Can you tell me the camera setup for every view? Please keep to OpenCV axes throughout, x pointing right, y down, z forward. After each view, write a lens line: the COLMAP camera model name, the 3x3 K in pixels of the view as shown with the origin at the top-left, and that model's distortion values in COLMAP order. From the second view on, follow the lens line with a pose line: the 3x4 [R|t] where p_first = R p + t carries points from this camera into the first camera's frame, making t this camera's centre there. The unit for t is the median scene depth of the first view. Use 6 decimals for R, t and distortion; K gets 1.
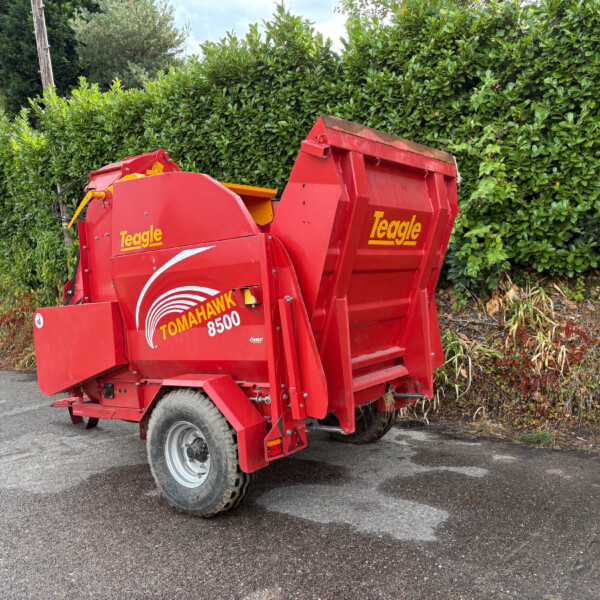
lens RADIAL K [[634.0, 0, 300.7], [0, 634.0, 303.4], [0, 0, 1]] dist [0.031804, 0.000000]
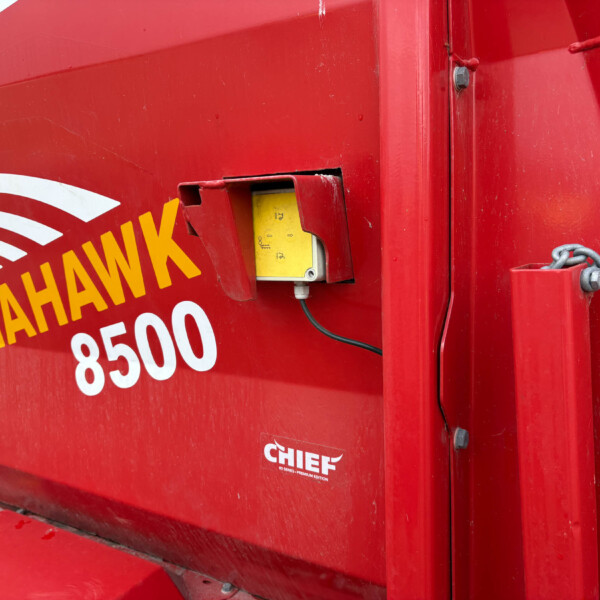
lens RADIAL K [[634.0, 0, 299.7], [0, 634.0, 300.0], [0, 0, 1]] dist [0.031804, 0.000000]
pose [[0.996249, 0.035823, 0.078765, -0.084152], [-0.043583, 0.994121, 0.099114, -0.010003], [-0.074752, -0.102175, 0.991954, 0.782108]]
